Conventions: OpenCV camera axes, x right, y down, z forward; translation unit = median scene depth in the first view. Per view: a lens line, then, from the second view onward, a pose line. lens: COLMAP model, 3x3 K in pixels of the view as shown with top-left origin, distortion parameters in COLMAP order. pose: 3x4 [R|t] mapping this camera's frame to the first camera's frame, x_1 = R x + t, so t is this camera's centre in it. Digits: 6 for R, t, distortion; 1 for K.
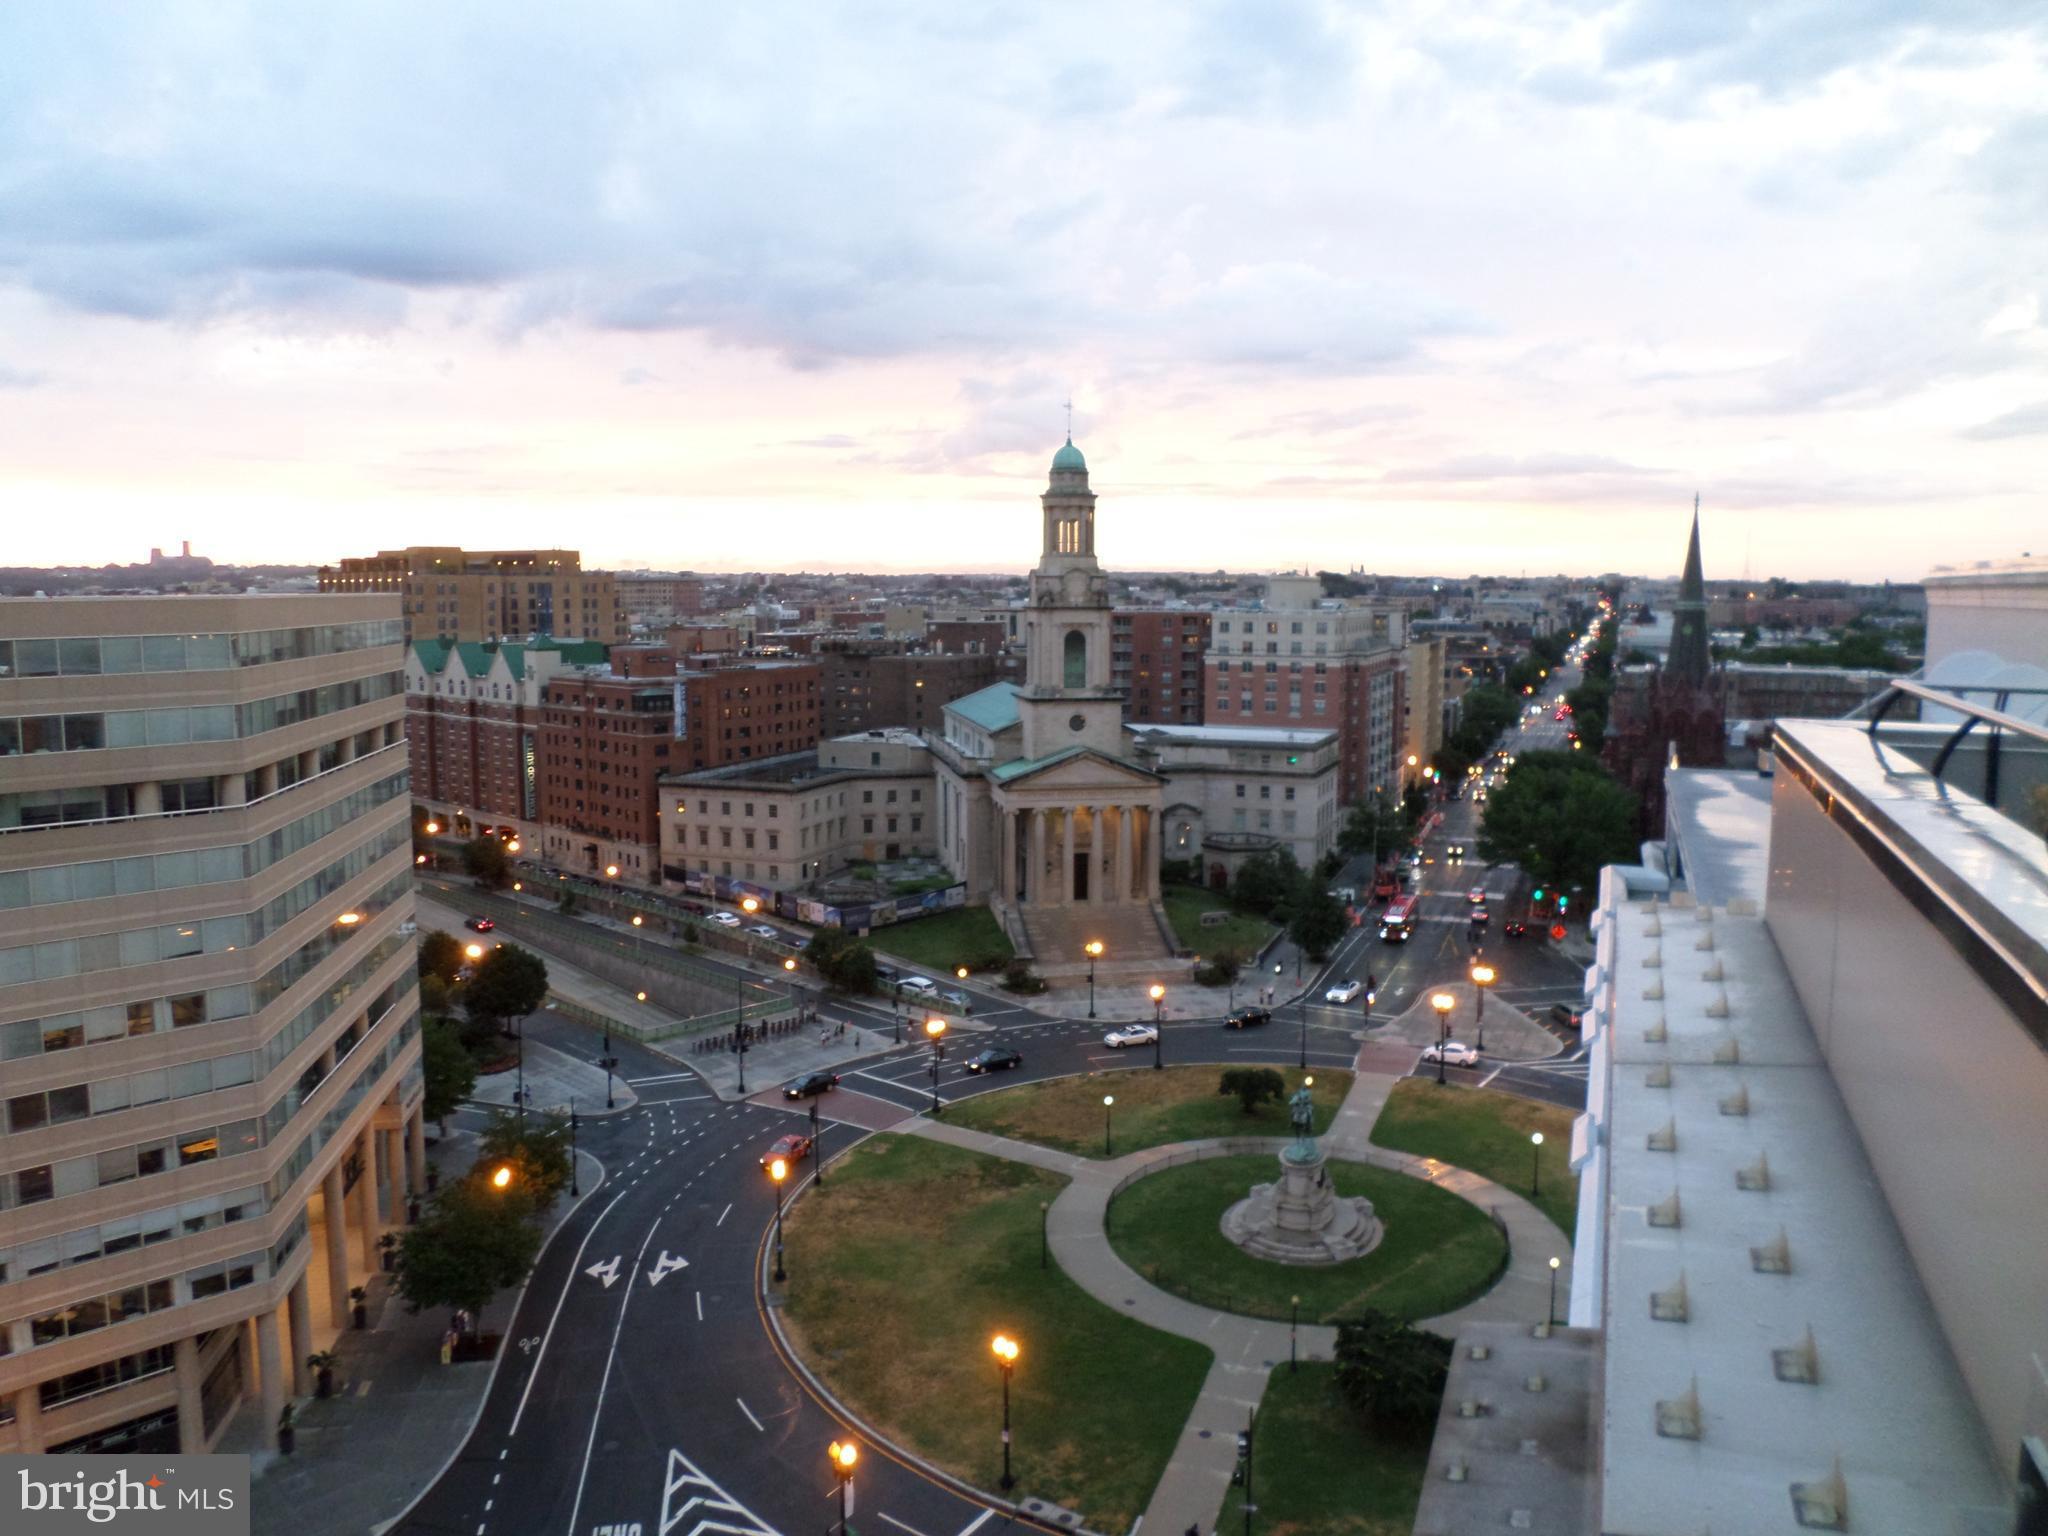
lens RADIAL K [[1522.7, 0, 1022.6], [0, 1522.7, 748.7], [0, 0, 1]] dist [-0.015895, 0.000477]
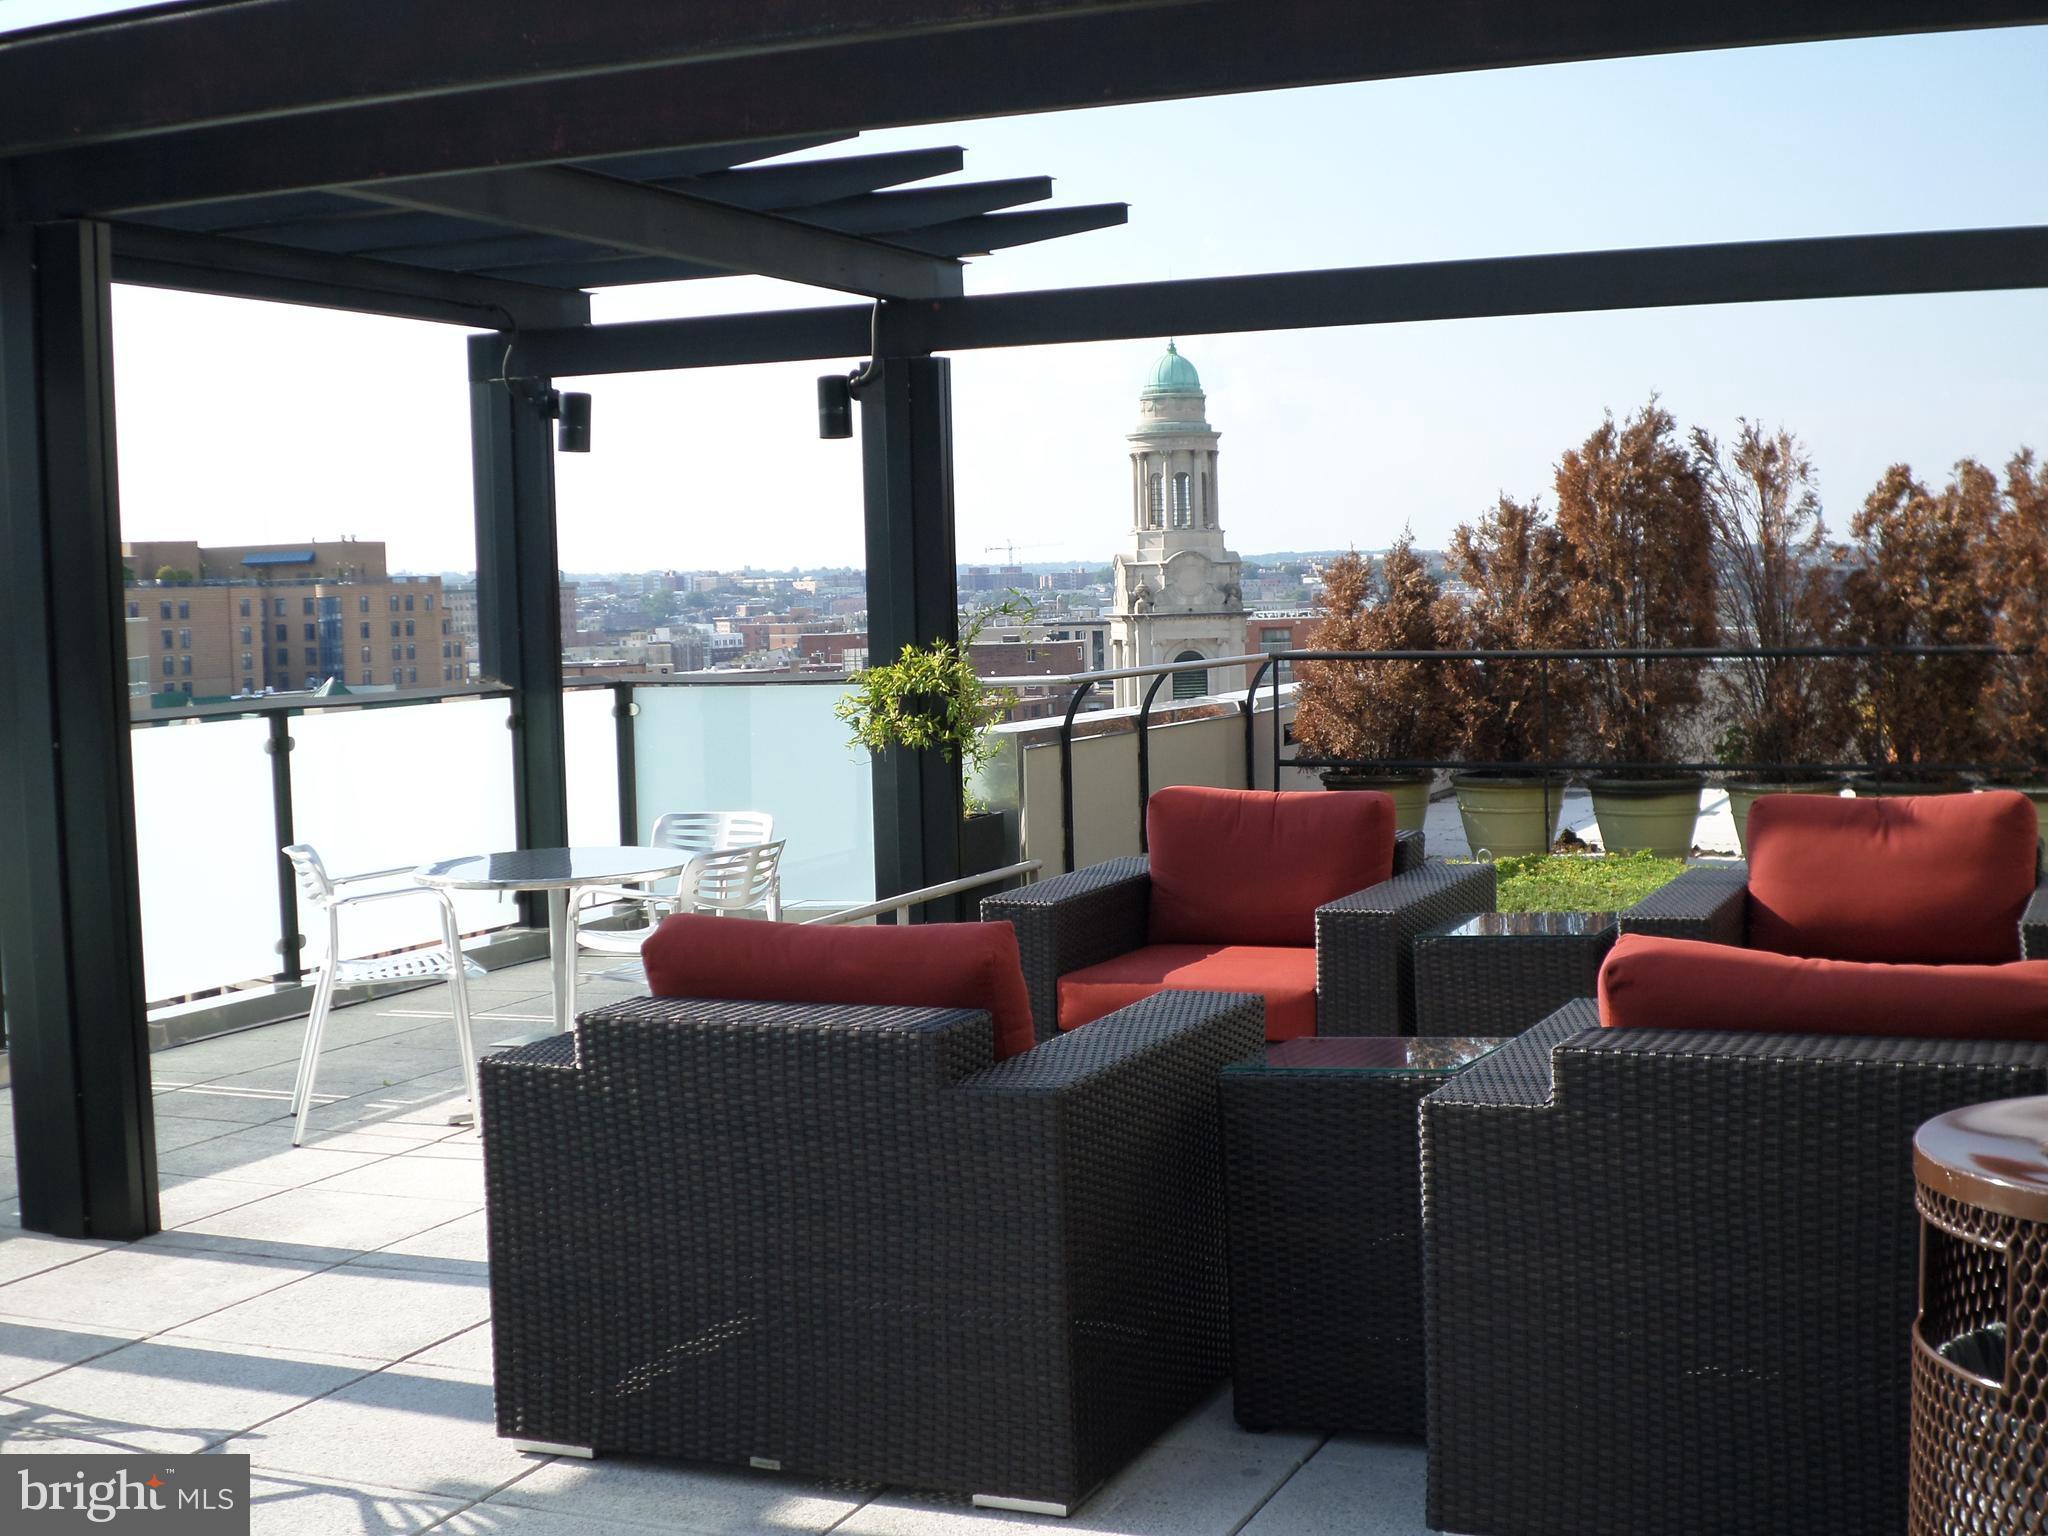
lens RADIAL K [[1522.7, 0, 1022.6], [0, 1522.7, 748.7], [0, 0, 1]] dist [-0.015895, 0.000477]
pose [[0.999407, -0.028809, 0.018845, -0.047753], [0.028781, 0.999584, 0.001754, -0.041235], [-0.018888, -0.001211, 0.999821, 0.382684]]
